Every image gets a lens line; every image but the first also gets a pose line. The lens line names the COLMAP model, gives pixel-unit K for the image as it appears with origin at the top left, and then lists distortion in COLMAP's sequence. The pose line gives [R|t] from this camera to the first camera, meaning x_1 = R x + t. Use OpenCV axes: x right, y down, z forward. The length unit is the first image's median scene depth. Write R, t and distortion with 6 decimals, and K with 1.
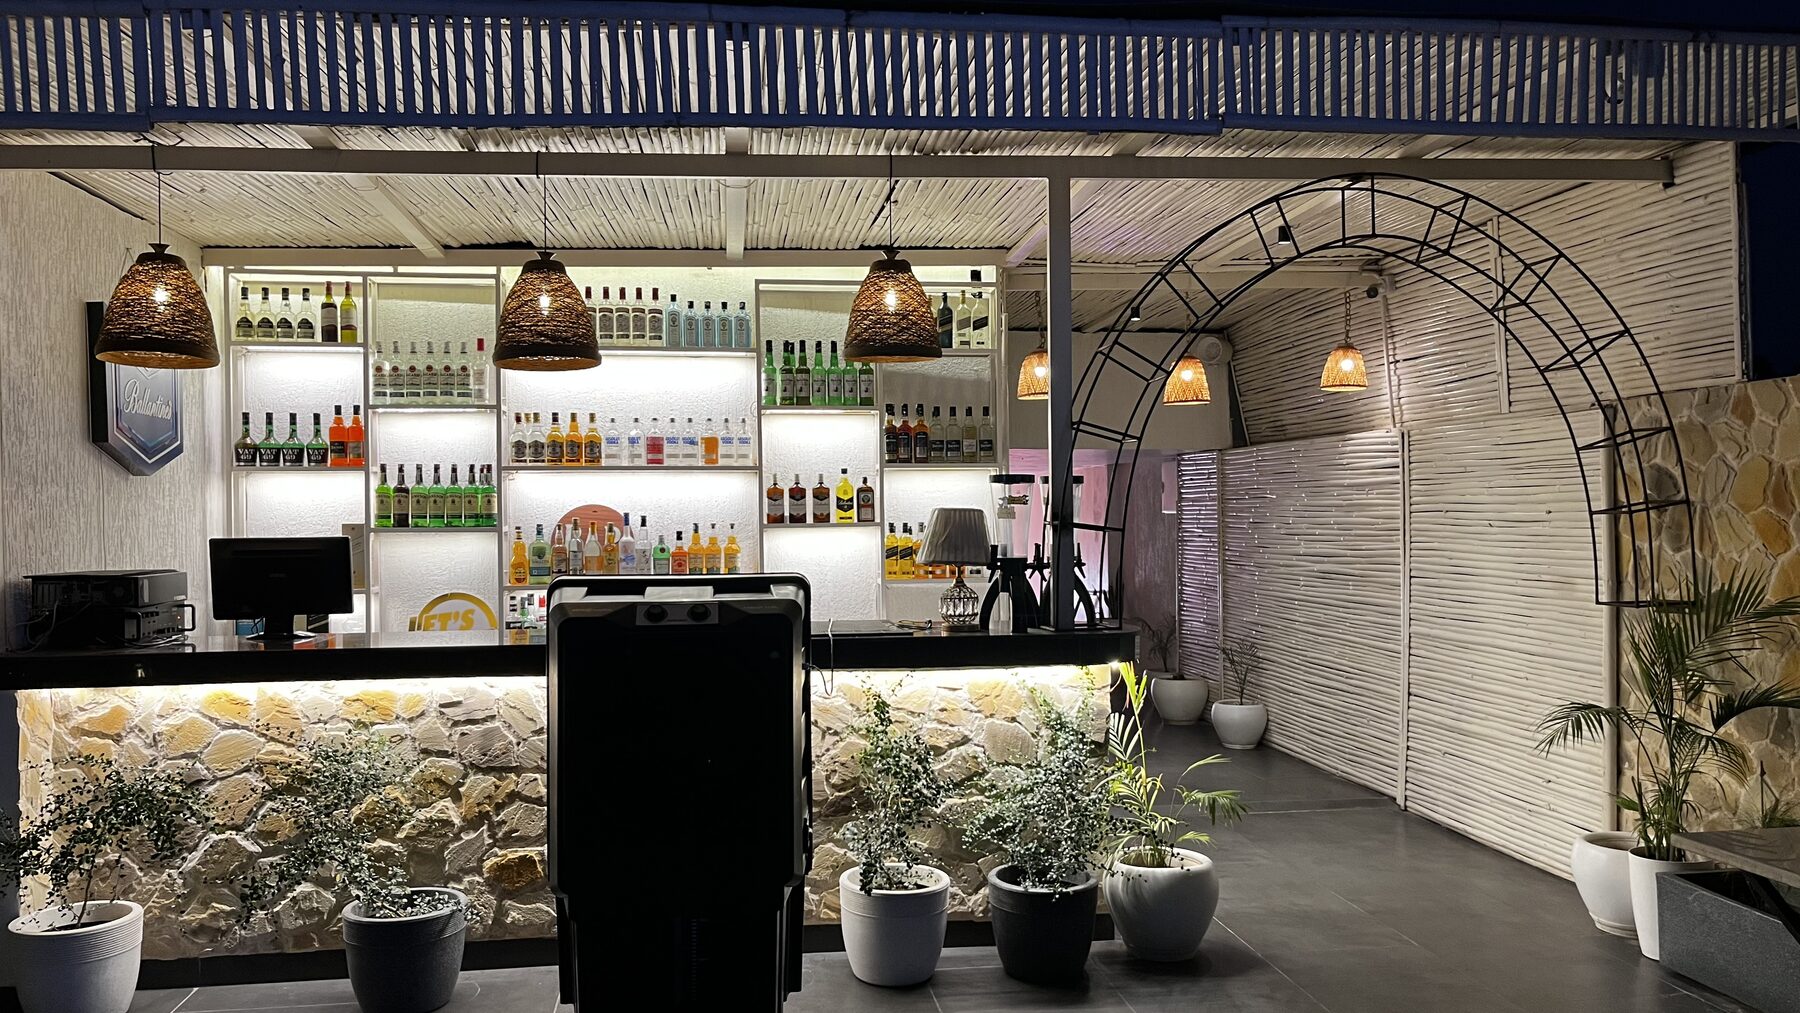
lens RADIAL K [[1380.7, 0, 905.6], [0, 1380.7, 506.0], [0, 0, 1]] dist [0.074126, -0.004753]
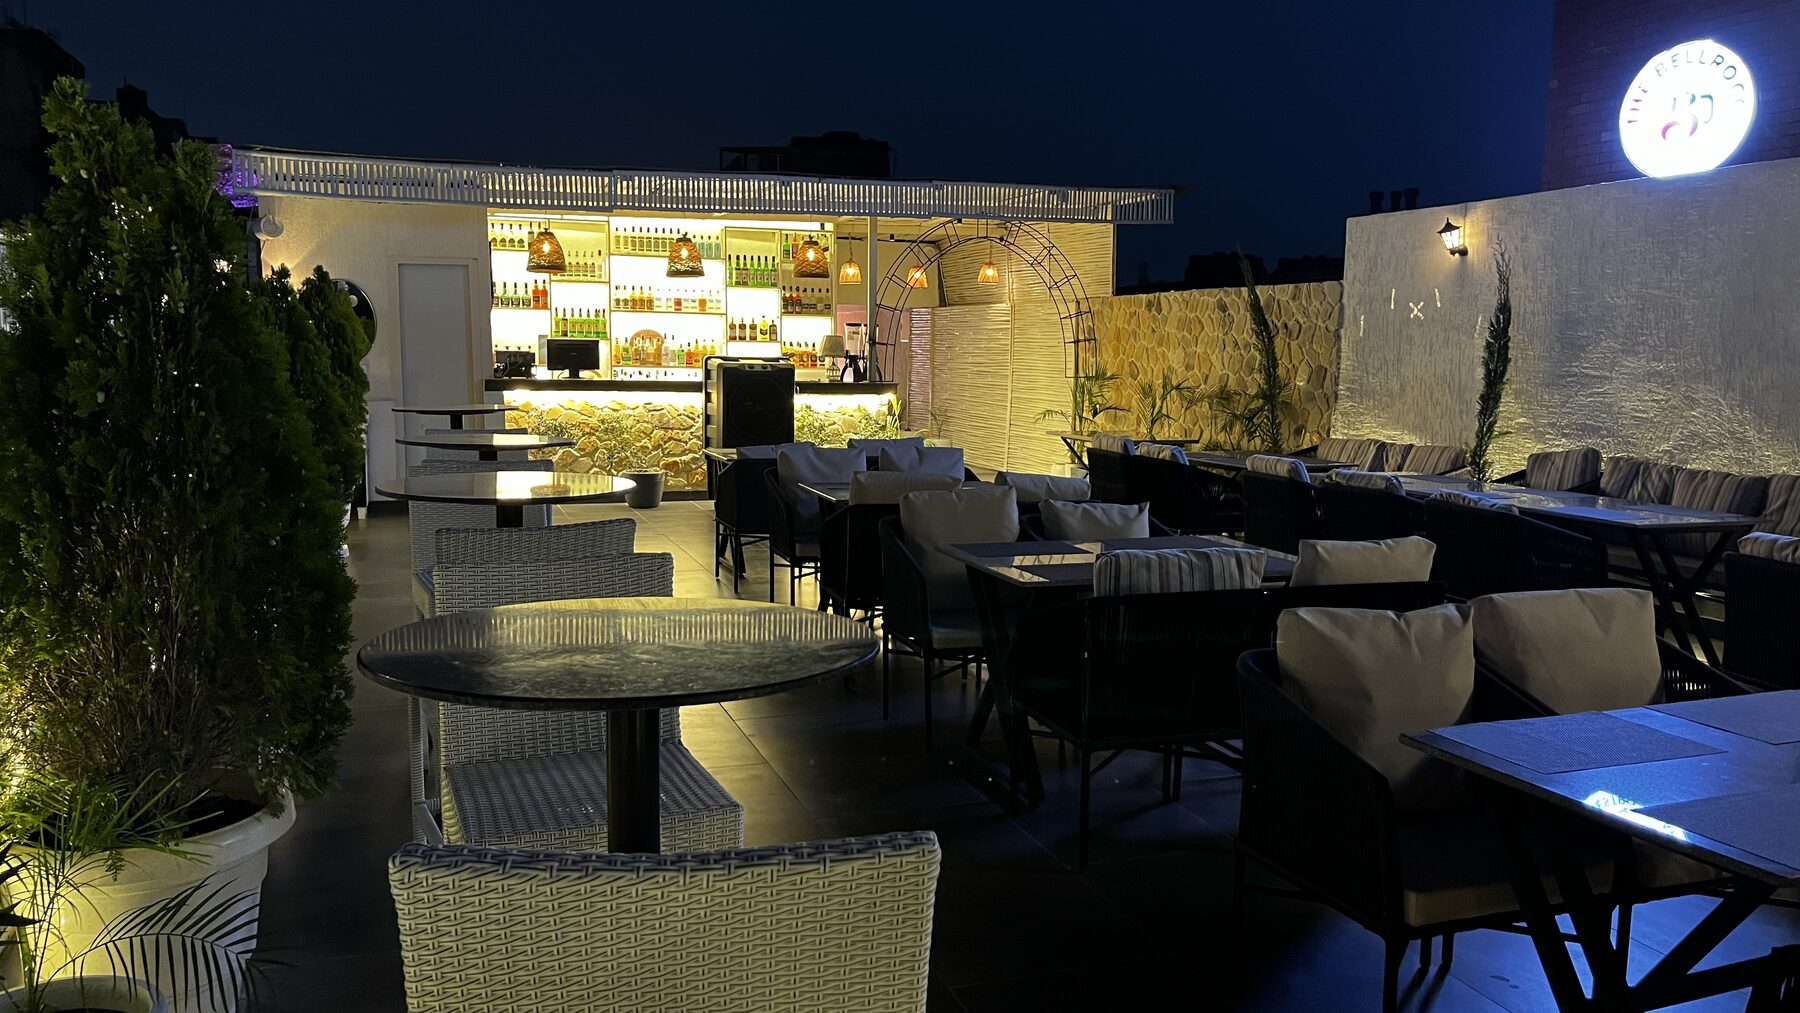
lens RADIAL K [[1380.7, 0, 911.6], [0, 1380.7, 512.9], [0, 0, 1]] dist [0.074126, -0.004753]
pose [[0.978744, -0.001099, 0.205081, -0.277441], [-0.024866, 0.991972, 0.123986, 0.005624], [-0.203571, -0.126450, 0.970860, -1.271386]]
